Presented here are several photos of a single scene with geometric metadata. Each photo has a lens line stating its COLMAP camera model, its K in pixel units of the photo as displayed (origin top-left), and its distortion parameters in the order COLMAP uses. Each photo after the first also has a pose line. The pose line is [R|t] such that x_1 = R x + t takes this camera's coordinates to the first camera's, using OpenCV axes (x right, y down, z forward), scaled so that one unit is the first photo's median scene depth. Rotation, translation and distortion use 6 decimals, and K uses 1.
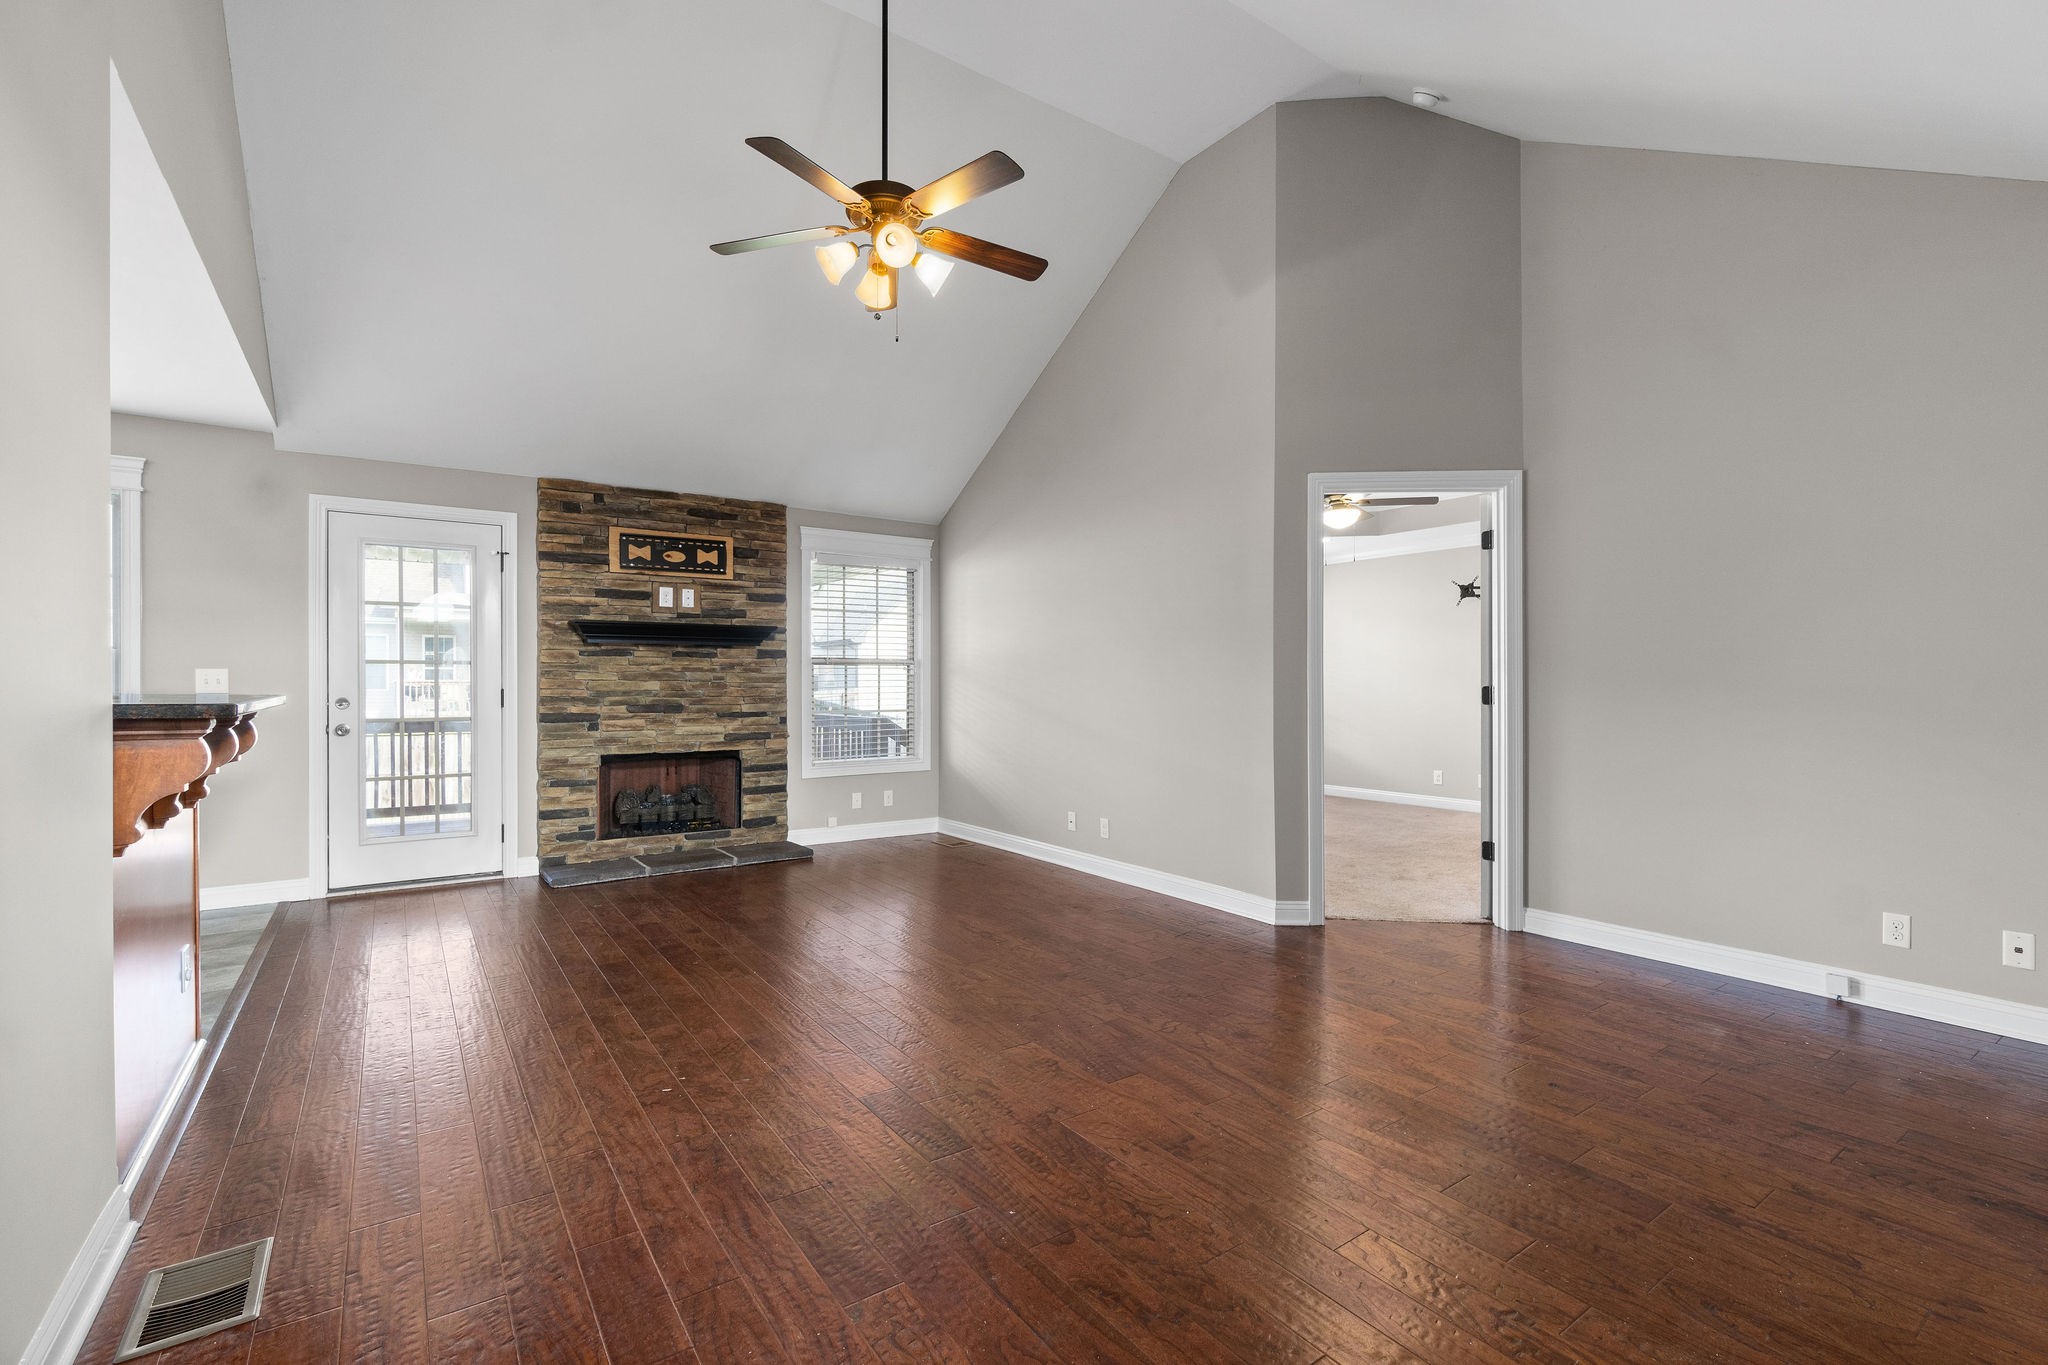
lens RADIAL K [[910.8, 0, 1021.9], [0, 910.8, 684.8], [0, 0, 1]] dist [0.000632, -0.000393]
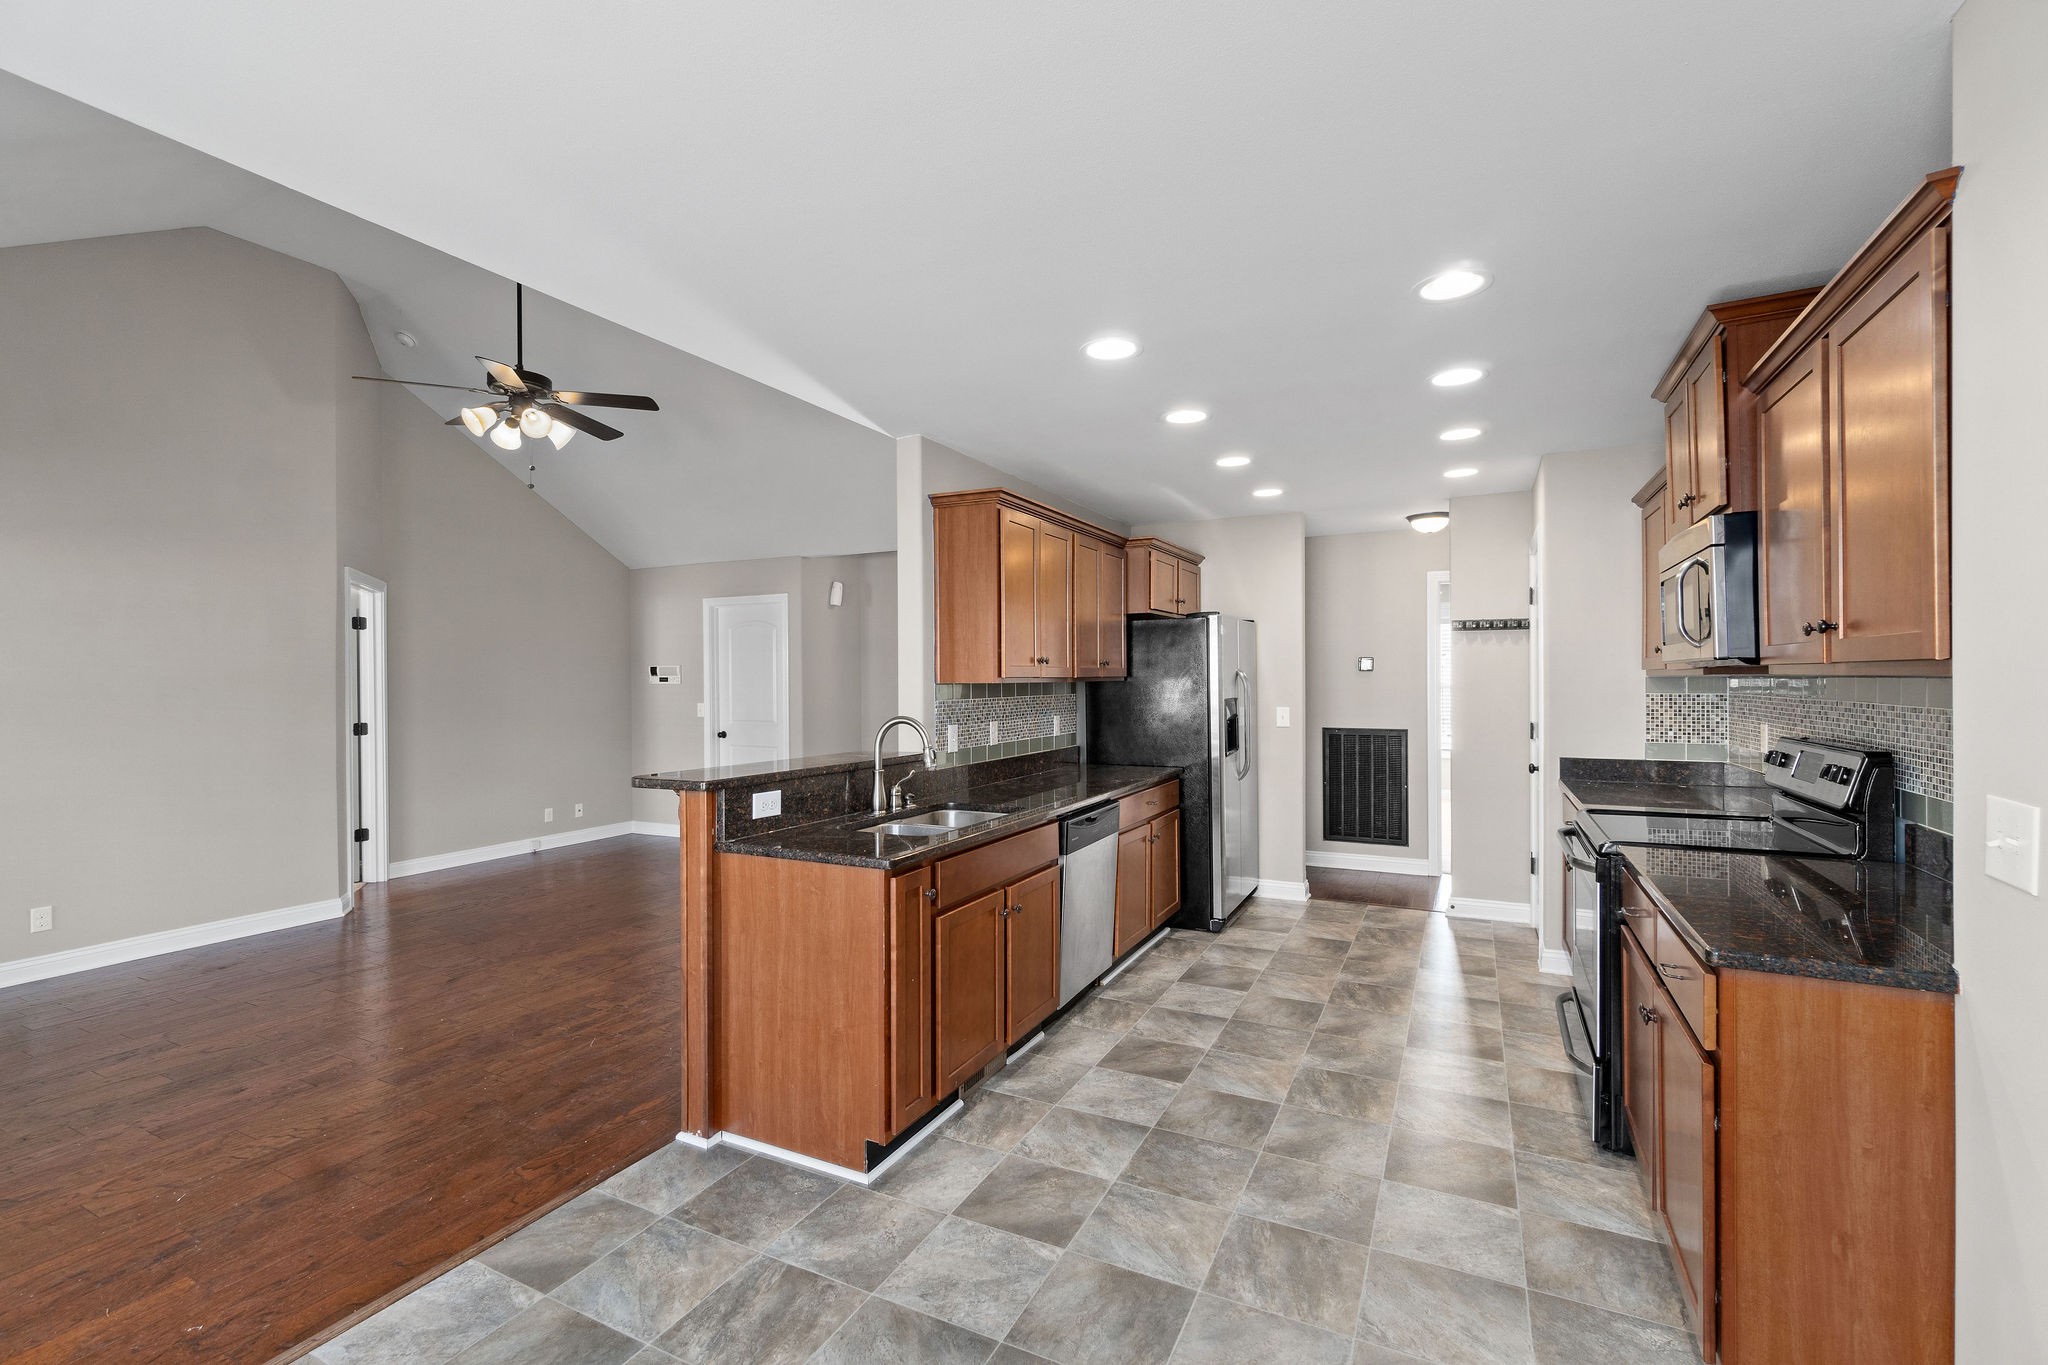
lens RADIAL K [[885.6, 0, 1032.7], [0, 885.6, 679.0], [0, 0, 1]] dist [-0.008689, 0.003225]
pose [[-0.480839, 0.001344, 0.876808, -0.979547], [0.008608, 0.999958, 0.003188, -0.048454], [-0.876766, 0.009081, -0.480831, 0.574212]]
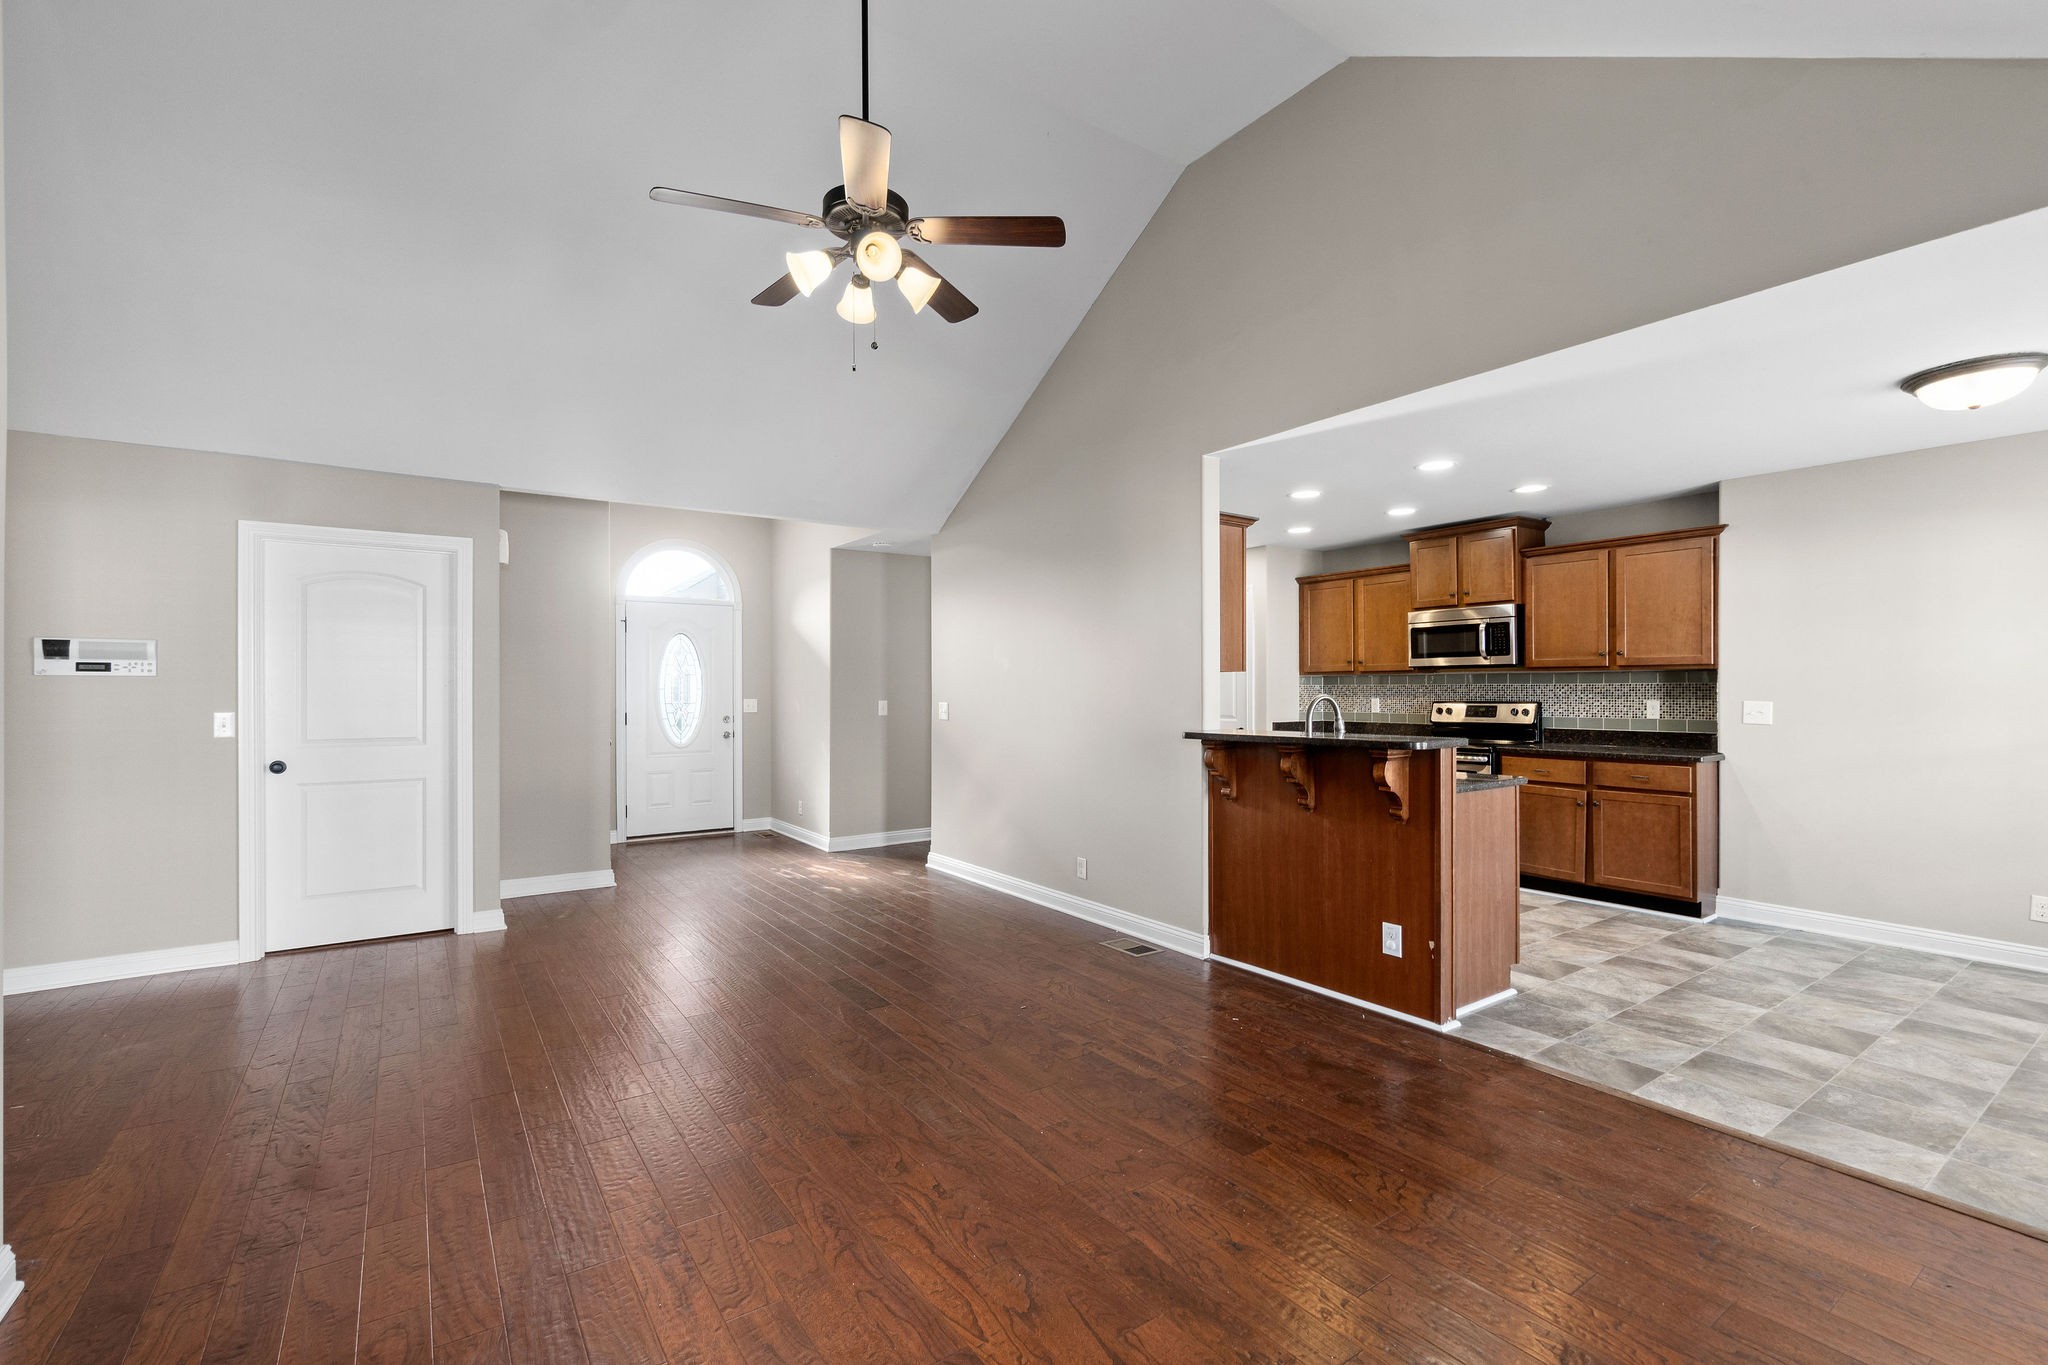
lens RADIAL K [[885.6, 0, 1024.6], [0, 885.6, 684.6], [0, 0, 1]] dist [-0.008689, 0.003225]
pose [[-0.999977, 0.002447, 0.006400, -0.184076], [0.002445, 0.999997, -0.000245, -0.031851], [-0.006400, -0.000229, -0.999979, 1.112227]]
